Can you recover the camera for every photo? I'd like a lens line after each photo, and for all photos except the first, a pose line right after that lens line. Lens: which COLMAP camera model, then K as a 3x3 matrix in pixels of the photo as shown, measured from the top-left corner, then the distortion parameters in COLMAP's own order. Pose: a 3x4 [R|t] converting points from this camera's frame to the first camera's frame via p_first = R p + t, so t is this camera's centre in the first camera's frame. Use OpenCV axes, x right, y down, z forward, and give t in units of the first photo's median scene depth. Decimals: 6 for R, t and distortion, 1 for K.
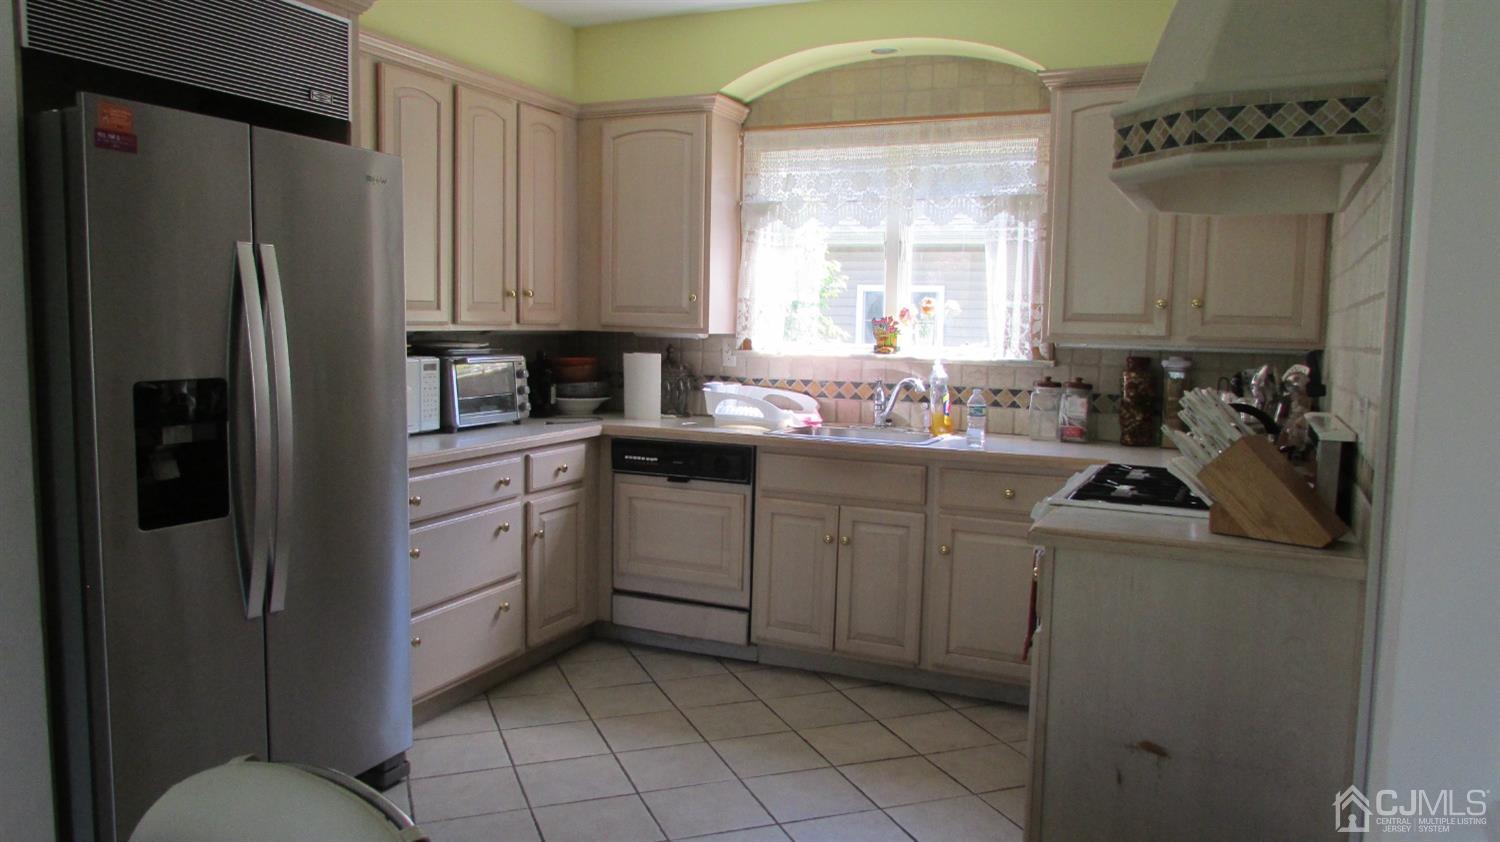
lens RADIAL K [[1077.8, 0, 750.0], [0, 1077.8, 421.0], [0, 0, 1]] dist [-0.011874, -0.002454]
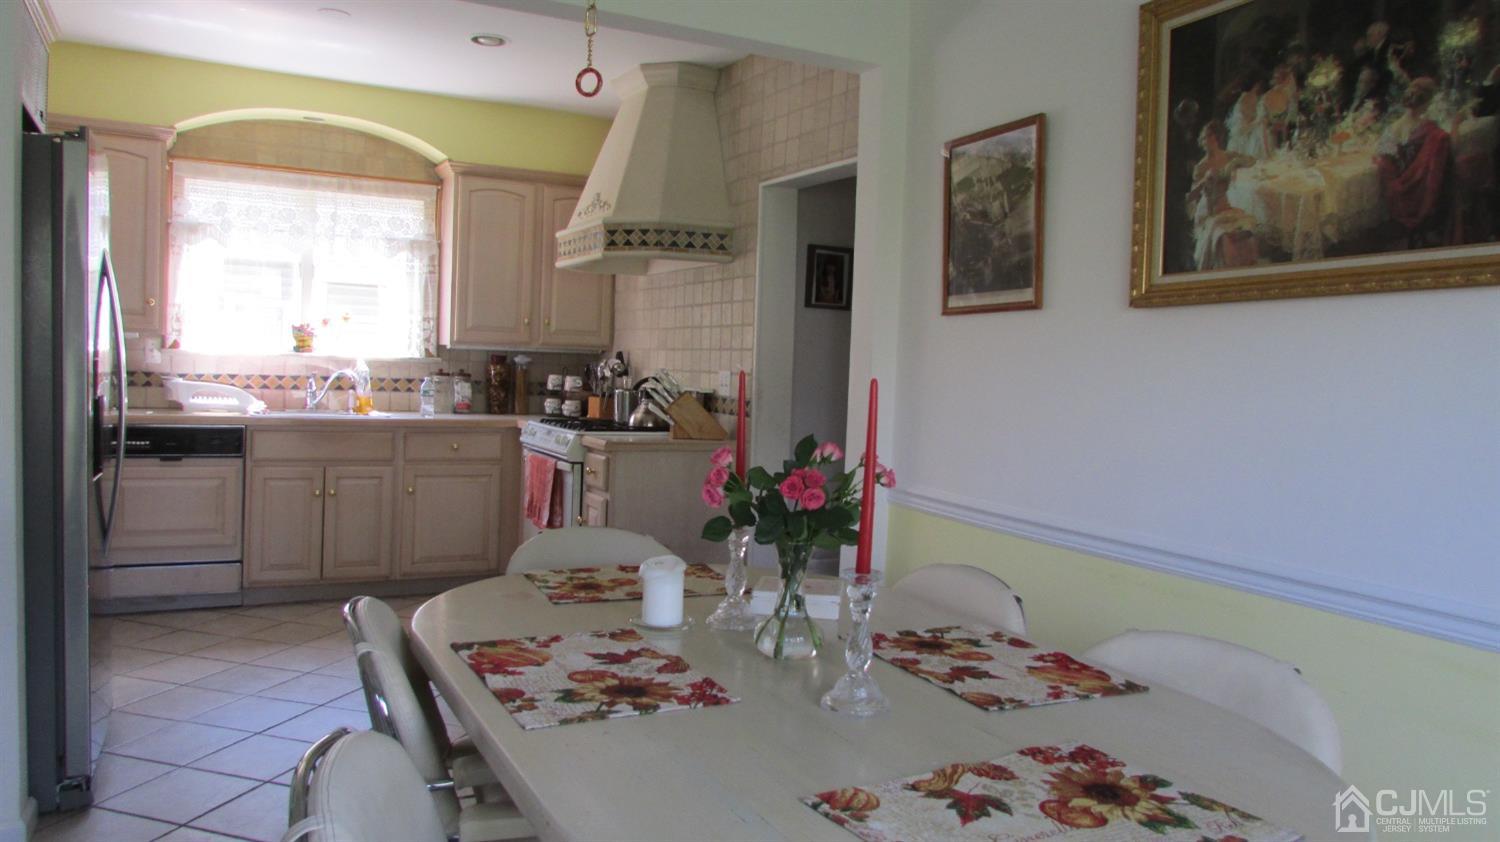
lens RADIAL K [[1077.8, 0, 750.0], [0, 1077.8, 421.0], [0, 0, 1]] dist [-0.011874, -0.002454]
pose [[0.619290, -0.041058, 0.784088, -0.595625], [0.048149, 0.998738, 0.014269, 0.027514], [-0.783684, 0.028916, 0.620486, -0.210795]]
